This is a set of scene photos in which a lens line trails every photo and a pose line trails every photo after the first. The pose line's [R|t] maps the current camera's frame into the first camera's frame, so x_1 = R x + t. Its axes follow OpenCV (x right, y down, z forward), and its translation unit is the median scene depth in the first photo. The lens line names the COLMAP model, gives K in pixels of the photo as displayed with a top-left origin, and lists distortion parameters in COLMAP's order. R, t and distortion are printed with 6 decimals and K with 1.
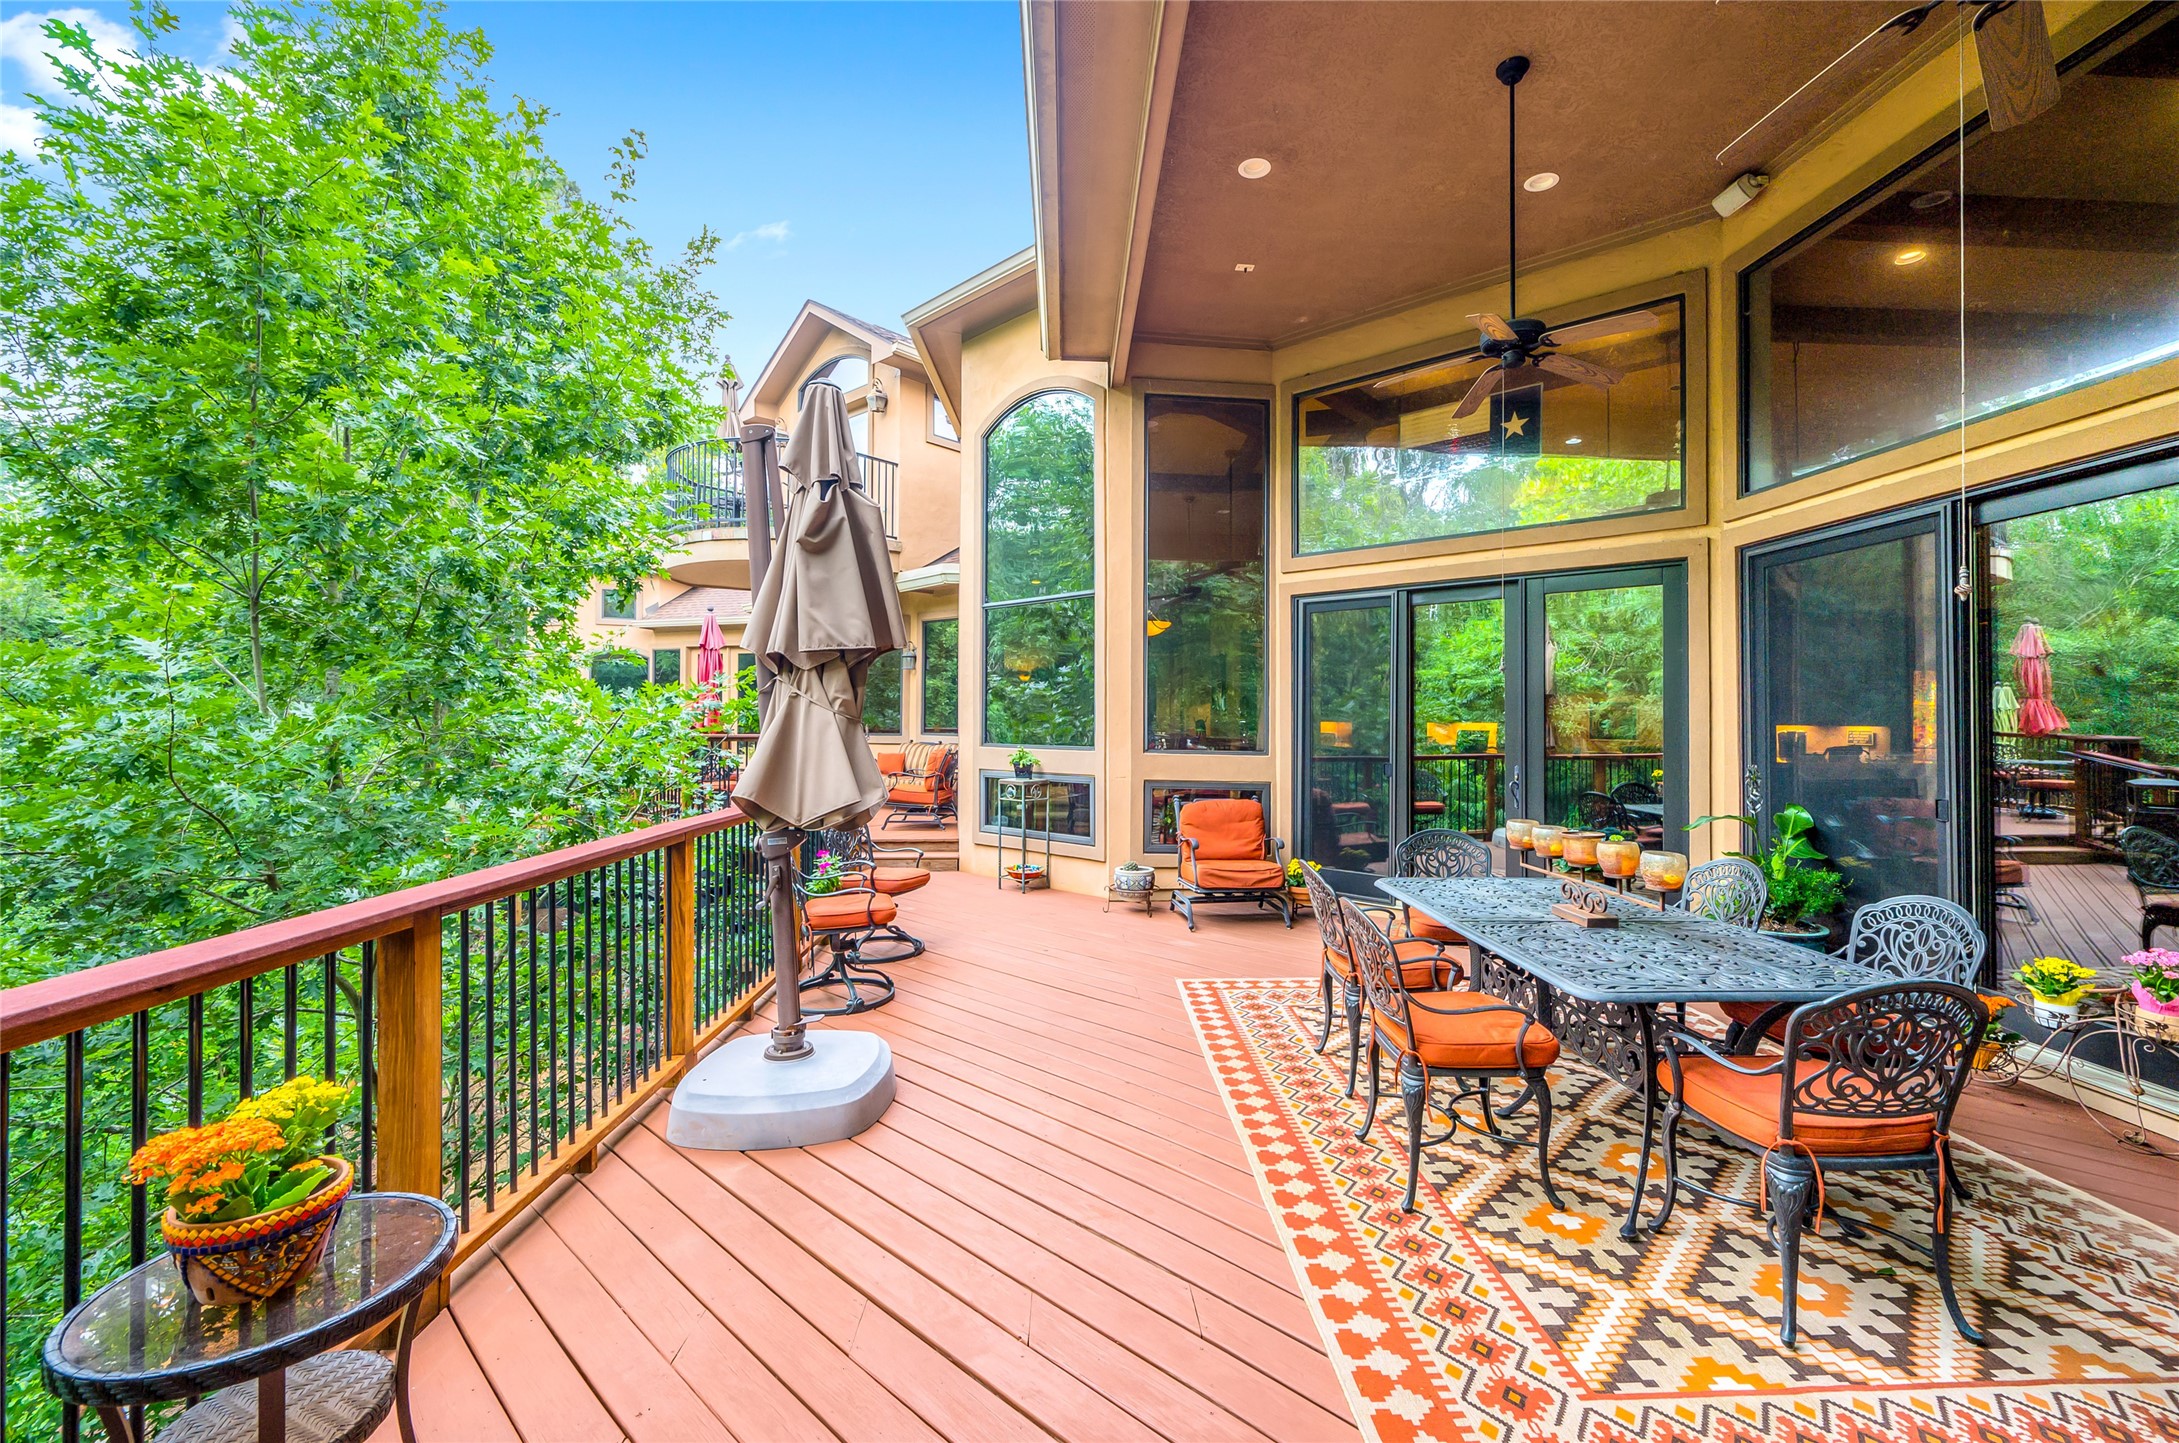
lens RADIAL K [[885.7, 0, 1097.1], [0, 885.7, 715.3], [0, 0, 1]] dist [-0.001251, 0.000140]
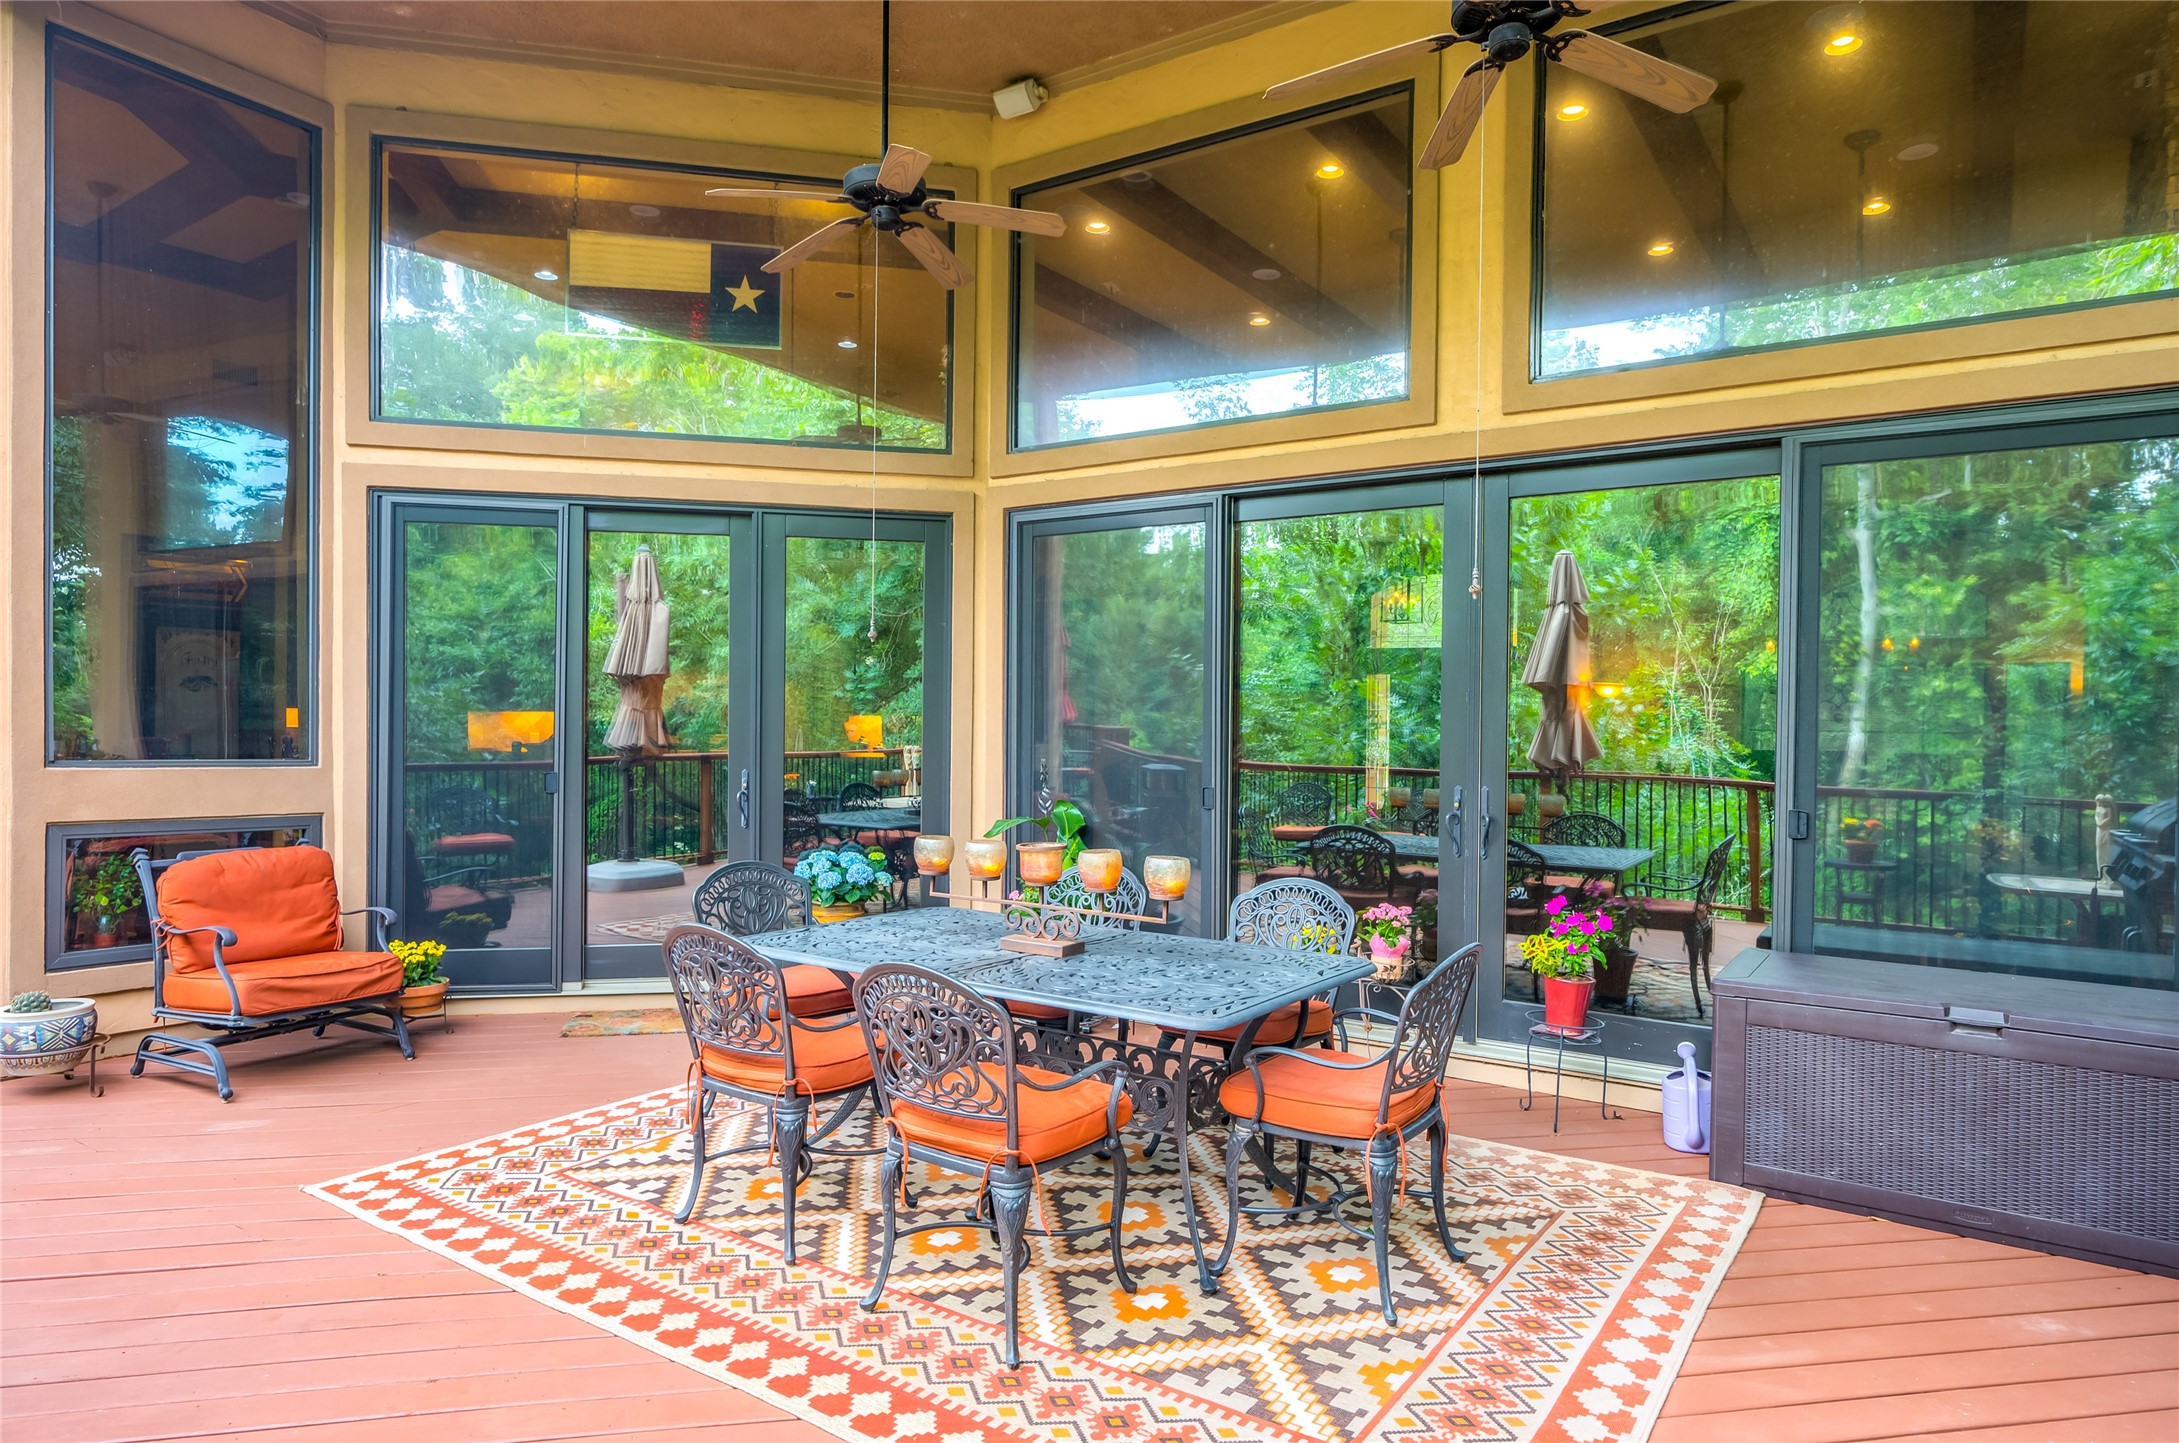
lens RADIAL K [[1298.5, 0, 1088.2], [0, 1298.5, 747.6], [0, 0, 1]] dist [0.000309, -0.001463]
pose [[0.602662, -0.015456, 0.797847, -0.241689], [-0.011979, 0.999525, 0.028411, 0.006282], [-0.797907, -0.026680, 0.602190, 0.160868]]
